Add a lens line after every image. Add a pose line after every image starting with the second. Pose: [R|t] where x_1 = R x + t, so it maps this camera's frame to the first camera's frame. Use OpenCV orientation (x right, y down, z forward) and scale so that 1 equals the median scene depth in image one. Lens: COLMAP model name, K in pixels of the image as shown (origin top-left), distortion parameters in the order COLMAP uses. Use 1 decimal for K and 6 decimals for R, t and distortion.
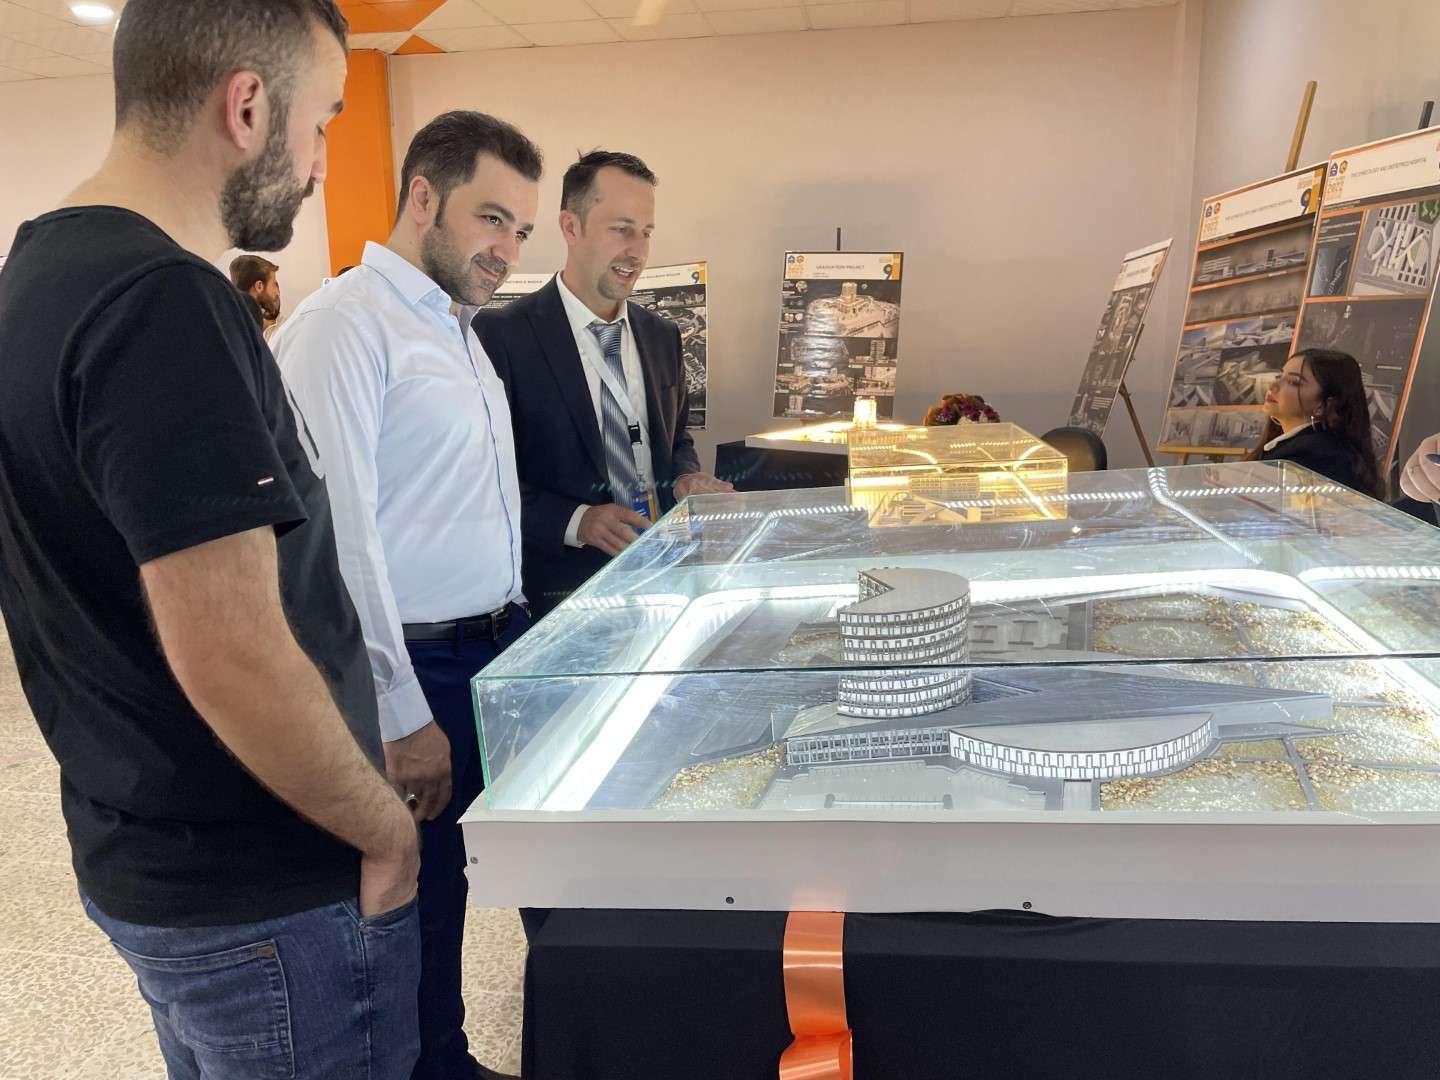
lens RADIAL K [[1105.0, 0, 717.8], [0, 1105.0, 538.8], [0, 0, 1]] dist [-0.001260, -0.000938]
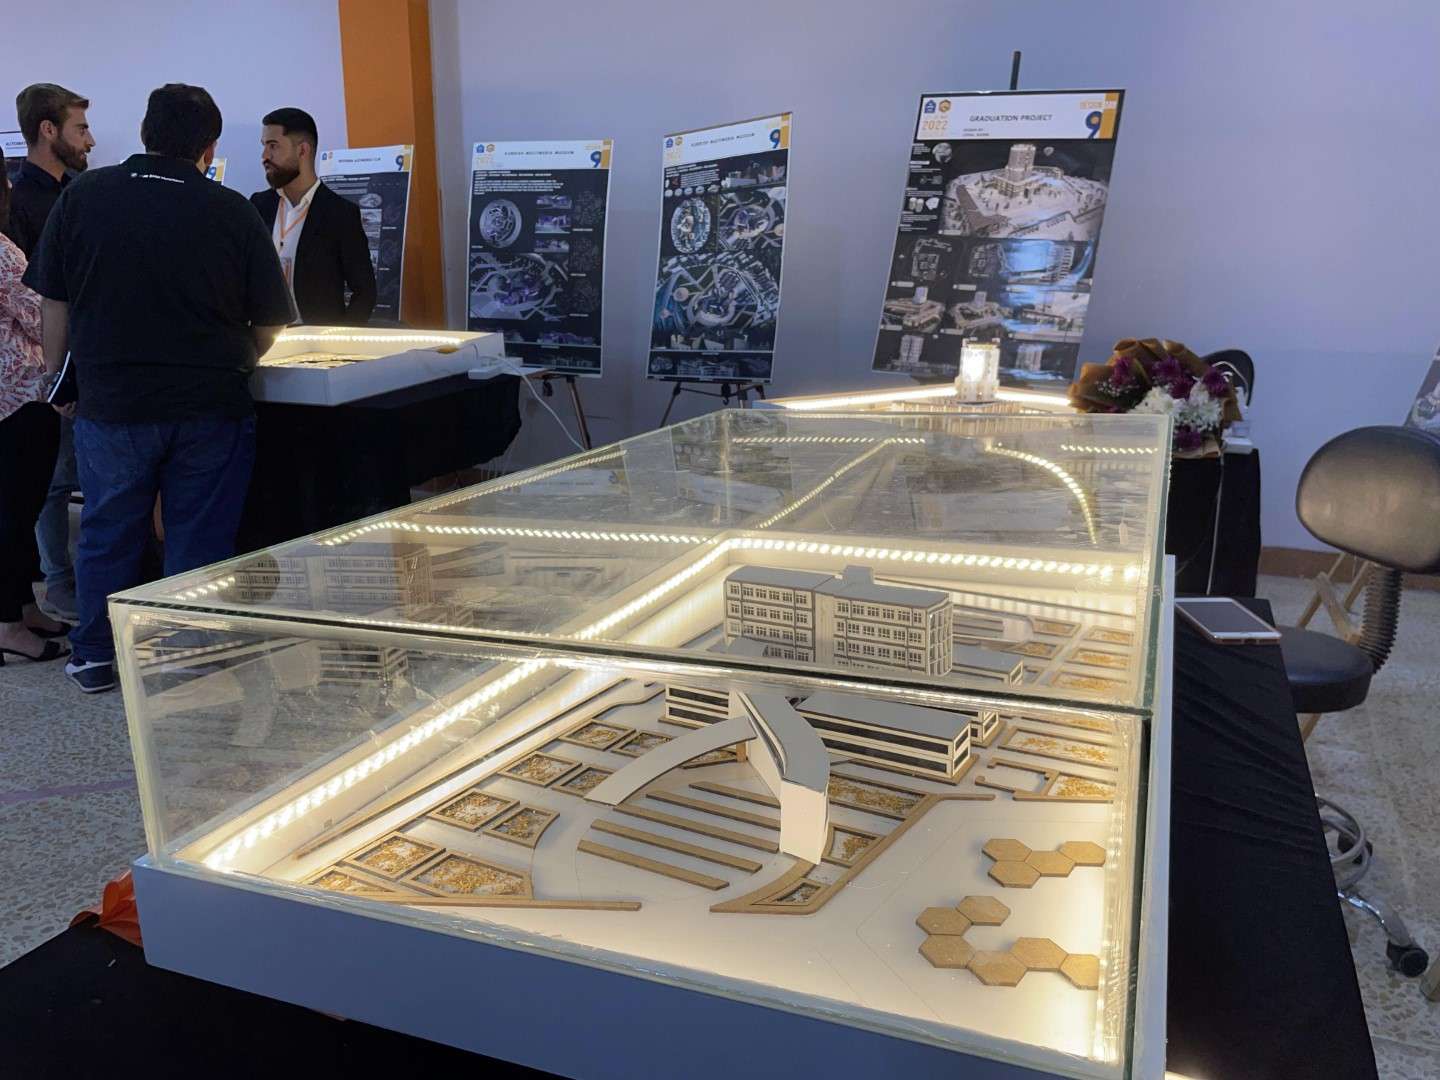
lens RADIAL K [[1105.0, 0, 724.2], [0, 1105.0, 542.2], [0, 0, 1]] dist [-0.001260, -0.000938]
pose [[0.961416, 0.091514, -0.259430, 0.137514], [-0.078056, 0.995036, 0.061734, -0.046936], [0.263792, -0.039102, 0.963787, 0.388942]]
